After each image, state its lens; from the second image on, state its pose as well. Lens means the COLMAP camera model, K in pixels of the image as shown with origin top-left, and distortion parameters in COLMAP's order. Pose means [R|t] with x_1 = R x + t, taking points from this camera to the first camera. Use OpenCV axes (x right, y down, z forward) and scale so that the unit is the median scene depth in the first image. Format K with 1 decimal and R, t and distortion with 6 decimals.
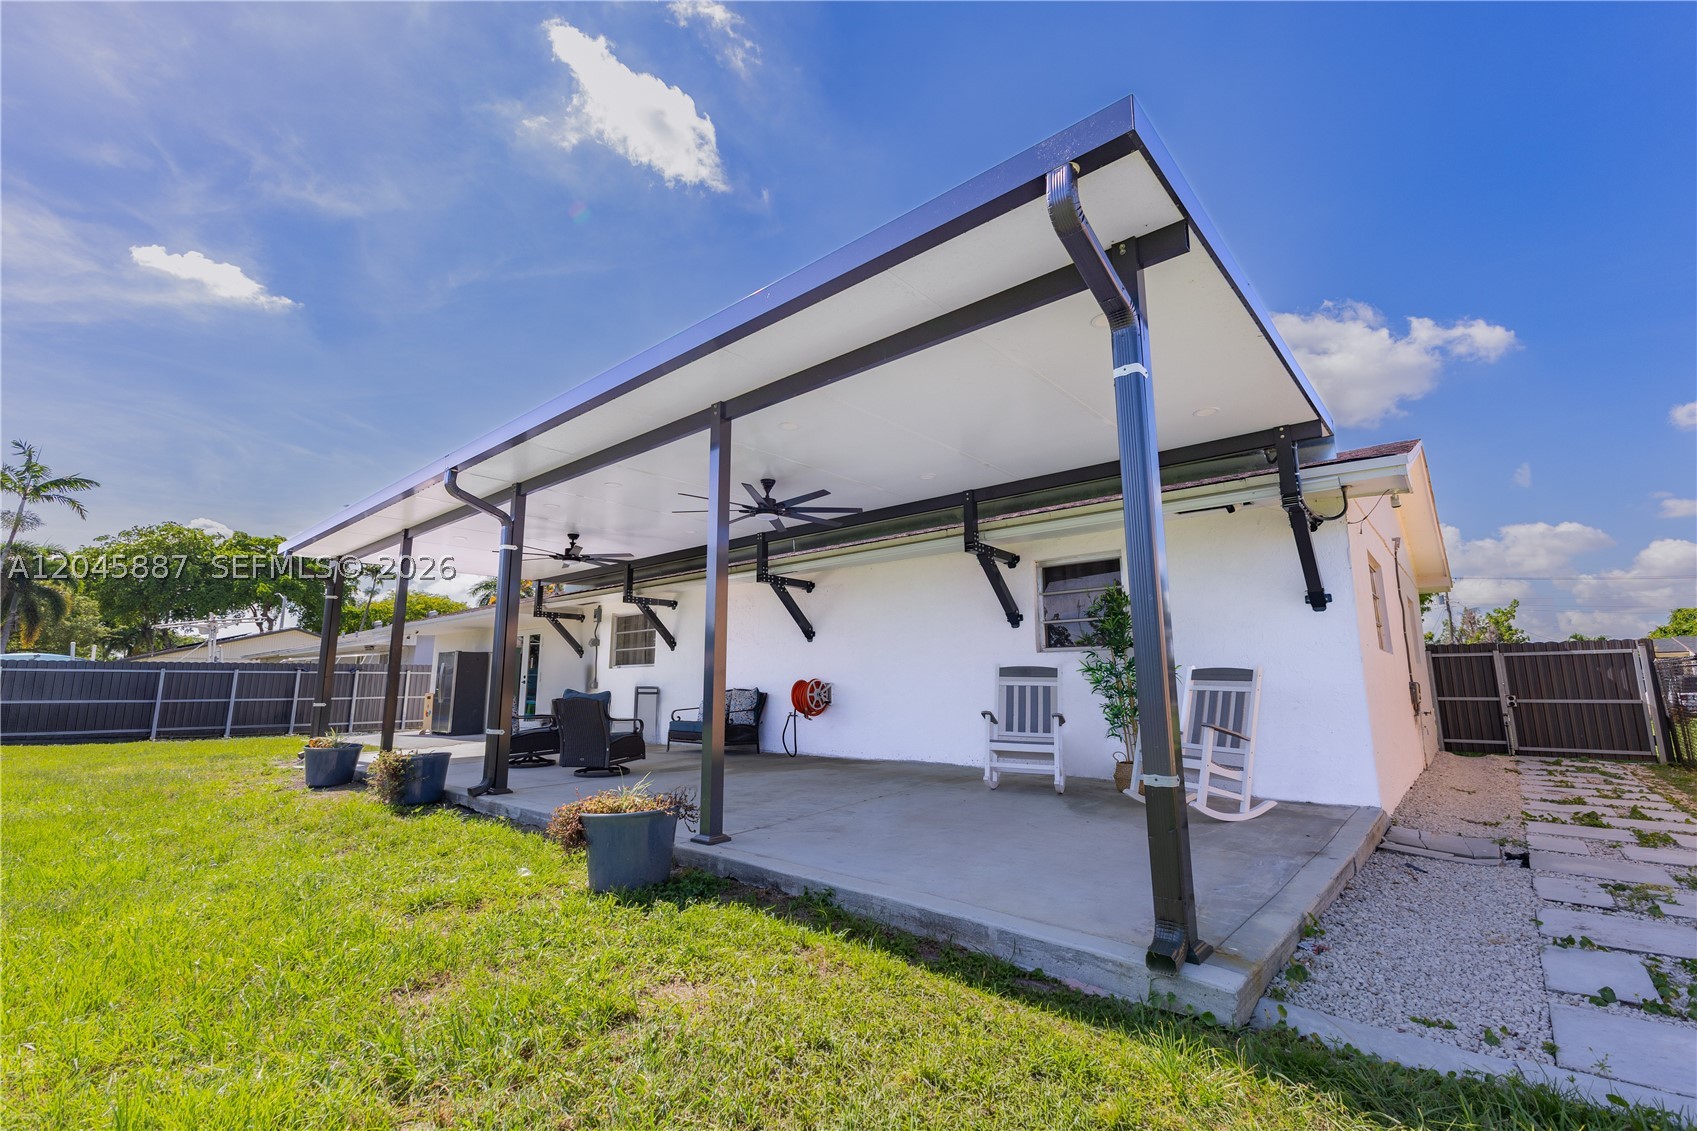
lens RADIAL K [[727.4, 0, 848.6], [0, 727.4, 566.8], [0, 0, 1]] dist [0.013317, 0.000279]
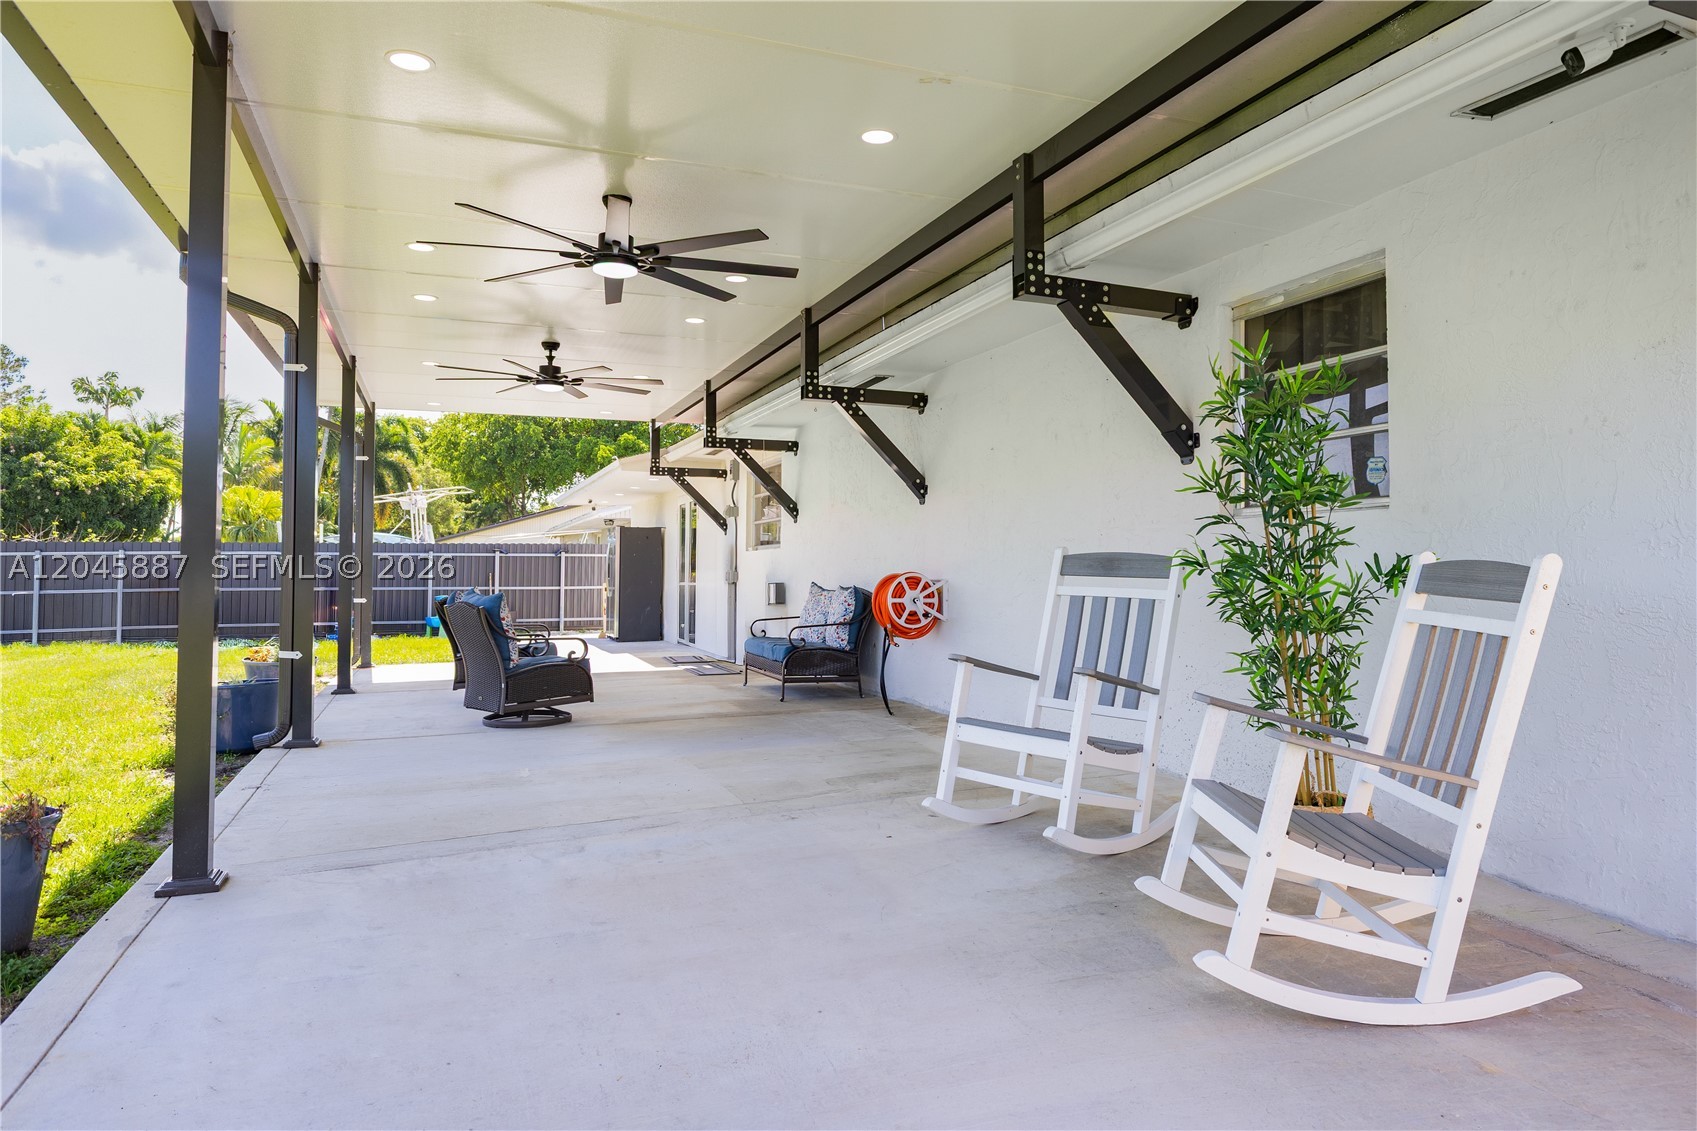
lens RADIAL K [[1105.1, 0, 849.3], [0, 1105.1, 559.3], [0, 0, 1]] dist [-0.003366, -0.000498]
pose [[0.885241, 0.001006, -0.465132, 0.295523], [0.069200, 0.988584, 0.133839, 0.030671], [0.459957, -0.150666, 0.875065, 0.256031]]
